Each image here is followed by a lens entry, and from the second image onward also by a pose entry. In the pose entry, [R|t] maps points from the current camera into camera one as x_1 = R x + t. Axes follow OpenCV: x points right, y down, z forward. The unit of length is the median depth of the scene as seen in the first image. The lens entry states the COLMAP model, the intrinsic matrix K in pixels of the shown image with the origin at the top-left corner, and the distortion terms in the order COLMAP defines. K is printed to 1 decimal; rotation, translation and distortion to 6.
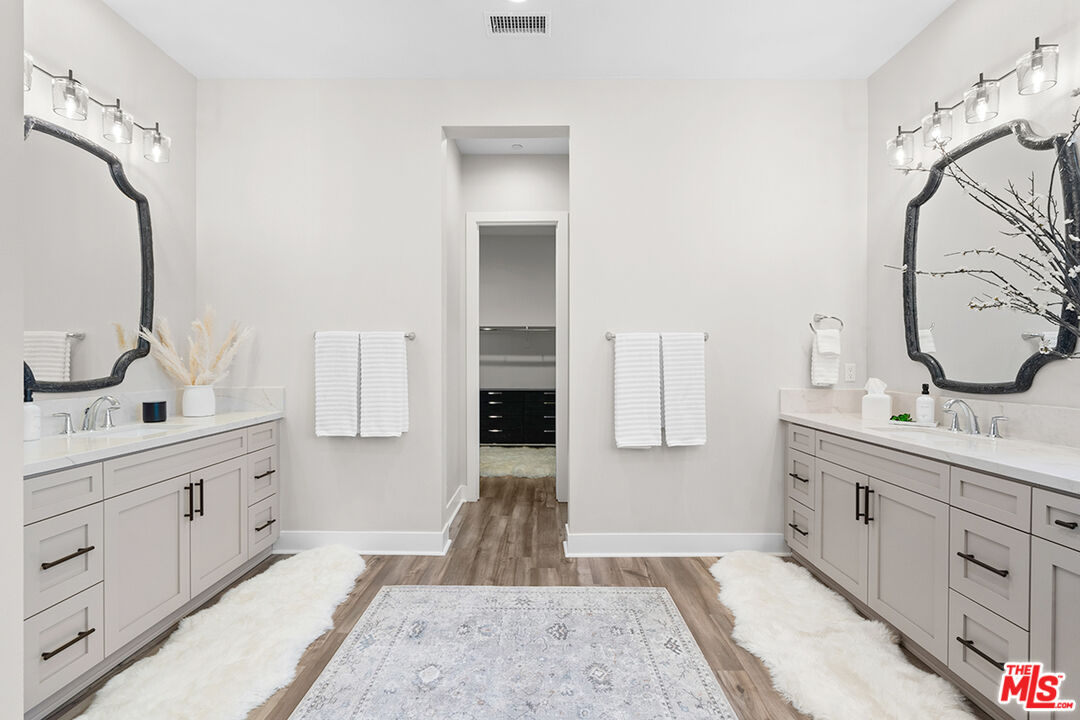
lens RADIAL K [[493.8, 0, 539.4], [0, 493.8, 363.6], [0, 0, 1]] dist [-0.003136, 0.000042]
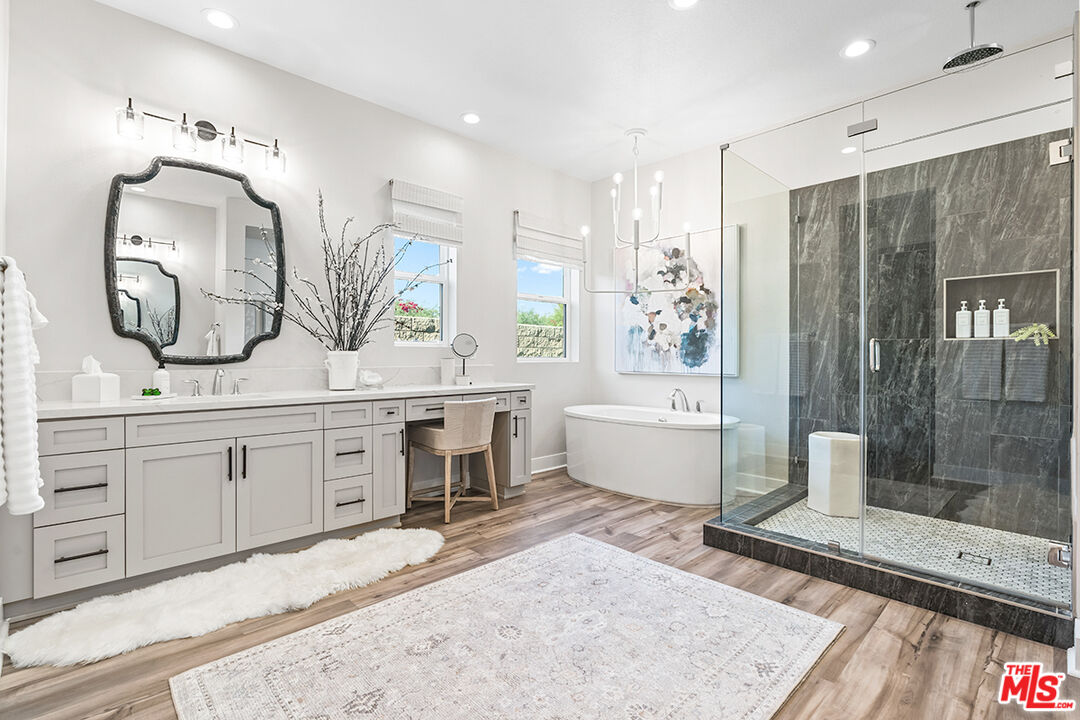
lens RADIAL K [[493.8, 0, 538.4], [0, 493.8, 358.0], [0, 0, 1]] dist [-0.003136, 0.000042]
pose [[-0.696955, -0.002037, 0.717112, -0.673024], [0.003579, 0.999974, 0.006319, 0.039691], [-0.717106, 0.006971, -0.696929, 1.363429]]
